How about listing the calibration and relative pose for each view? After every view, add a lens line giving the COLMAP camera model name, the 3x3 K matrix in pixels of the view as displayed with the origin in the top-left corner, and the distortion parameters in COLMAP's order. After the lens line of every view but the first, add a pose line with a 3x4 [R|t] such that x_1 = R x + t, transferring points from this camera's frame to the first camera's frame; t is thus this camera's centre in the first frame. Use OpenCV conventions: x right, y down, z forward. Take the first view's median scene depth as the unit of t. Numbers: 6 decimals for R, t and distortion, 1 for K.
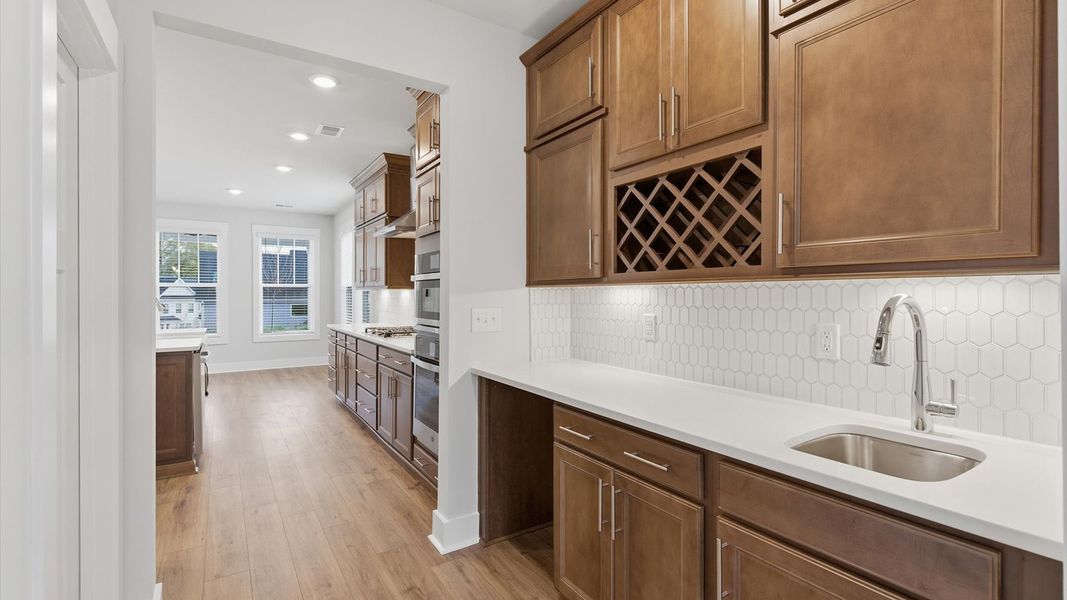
lens RADIAL K [[479.1, 0, 533.5], [0, 479.1, 300.0], [0, 0, 1]] dist [0.001243, -0.000017]
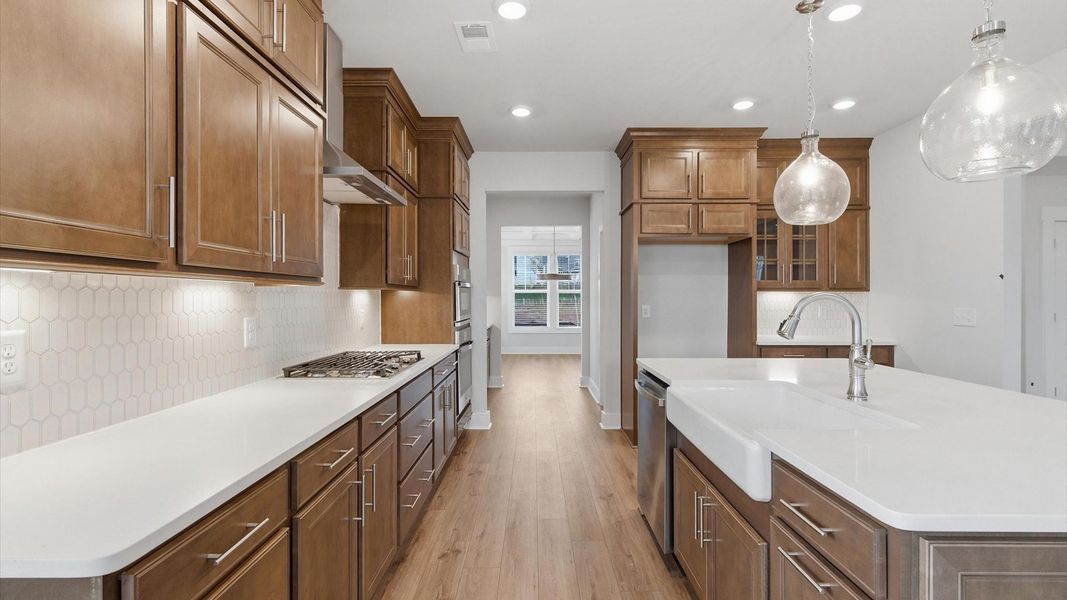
lens RADIAL K [[482.3, 0, 531.6], [0, 482.3, 295.4], [0, 0, 1]] dist [-0.001287, -0.000128]
pose [[-0.834519, 0.001249, 0.550978, -1.855353], [0.004725, 0.999977, 0.004890, -0.038005], [-0.550959, 0.006685, -0.834506, 3.313947]]
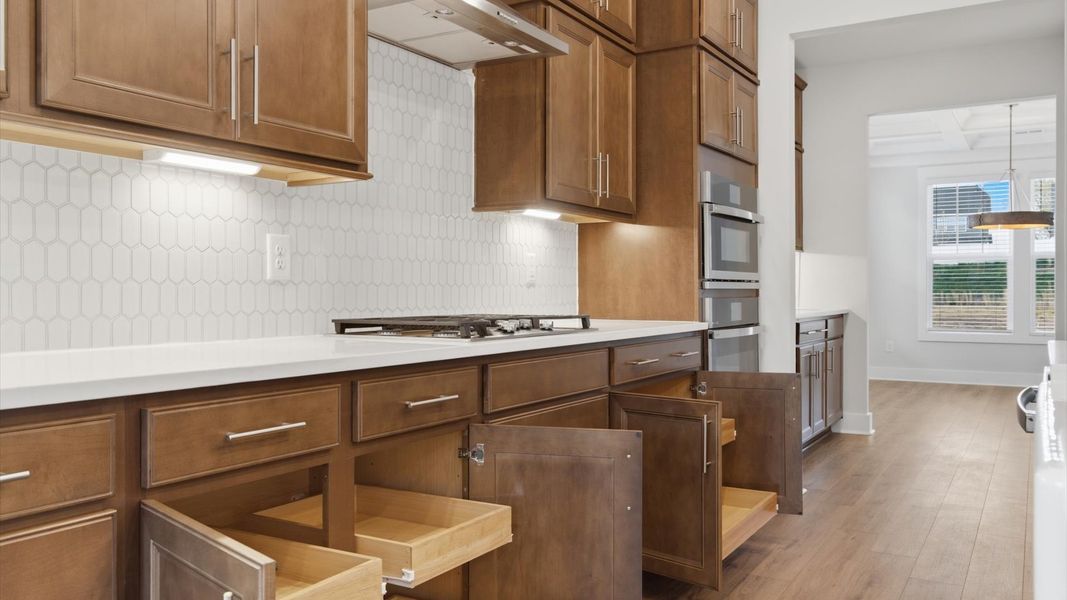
lens RADIAL K [[842.0, 0, 533.5], [0, 842.0, 300.0], [0, 0, 1]] dist [-0.009258, 0.001491]
pose [[-0.436846, -0.013627, 0.899433, -1.998292], [0.007385, 0.999797, 0.018735, 0.092984], [-0.899506, 0.014826, -0.436657, 2.949335]]
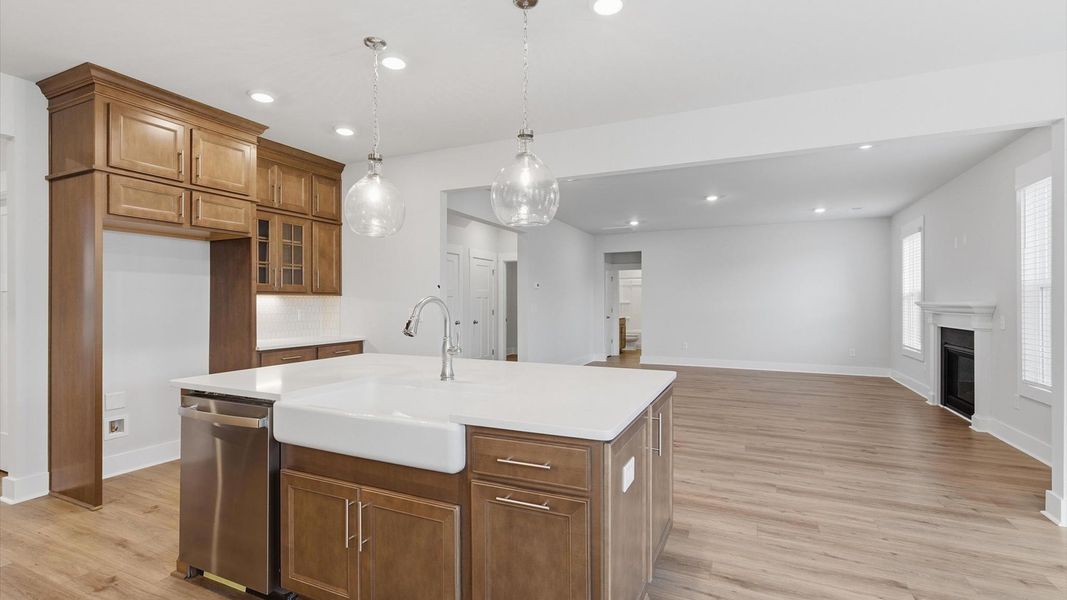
lens RADIAL K [[479.1, 0, 533.5], [0, 479.1, 300.0], [0, 0, 1]] dist [0.001243, -0.000017]
pose [[-0.846915, -0.001846, -0.531725, -1.415501], [-0.005408, 0.999972, 0.005141, -0.035049], [0.531701, 0.007230, -0.846901, 3.319387]]
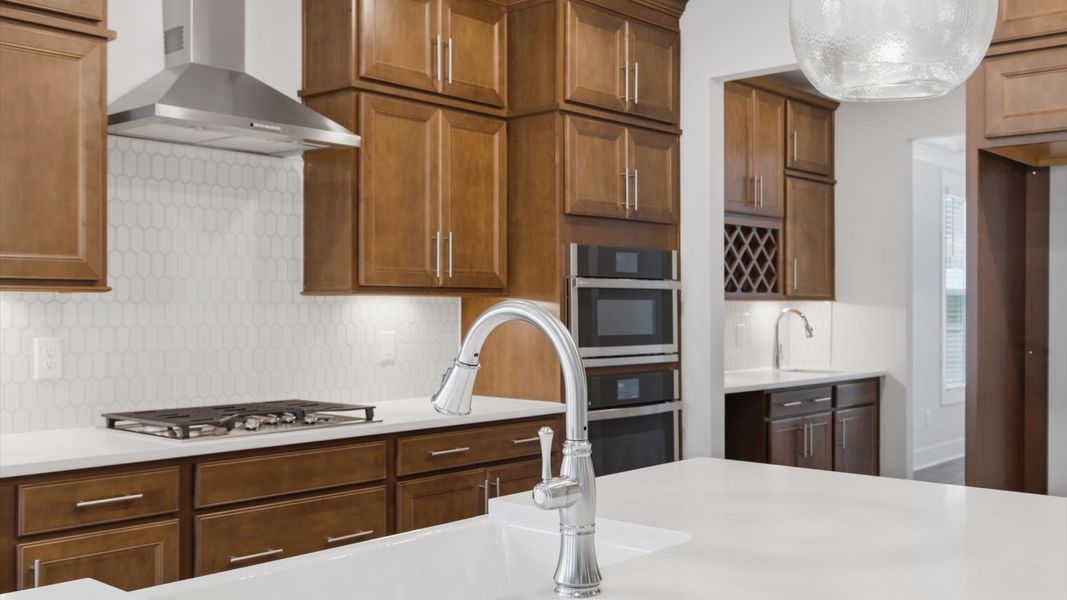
lens RADIAL K [[1034.0, 0, 529.2], [0, 1034.0, 315.8], [0, 0, 1]] dist [-0.001434, 0.001259]
pose [[-0.259475, -0.011342, 0.965683, -2.563059], [0.007912, 0.999873, 0.013870, -0.038474], [-0.965717, 0.011240, -0.259353, 2.413457]]
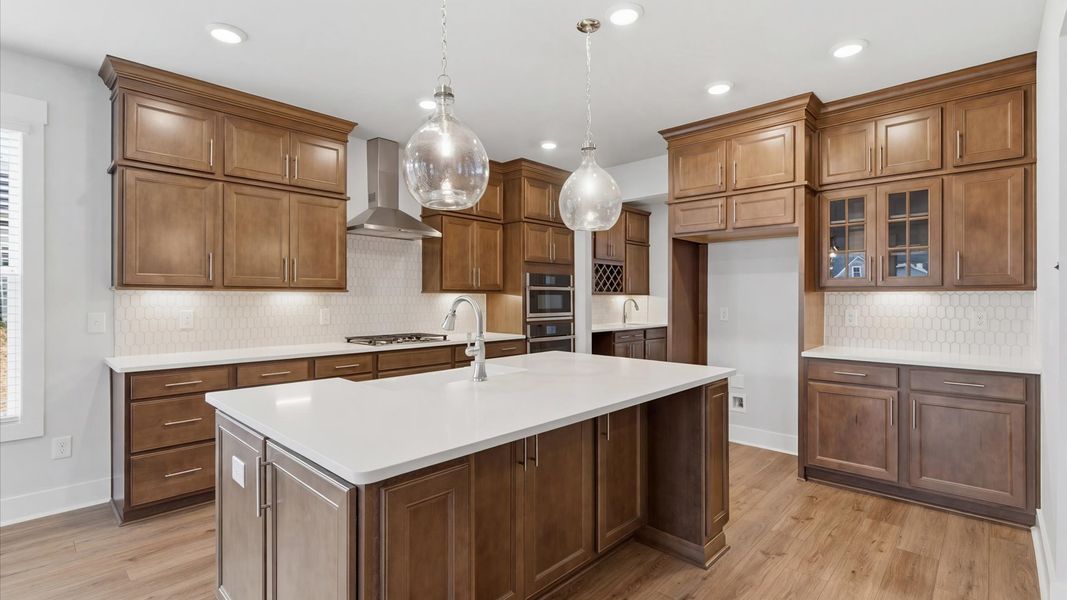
lens RADIAL K [[479.1, 0, 533.5], [0, 479.1, 300.0], [0, 0, 1]] dist [0.001243, -0.000017]
pose [[-0.234664, -0.006589, 0.972054, -3.023505], [0.008870, 0.999921, 0.008920, -0.035553], [-0.972036, 0.010715, -0.234587, 2.333870]]
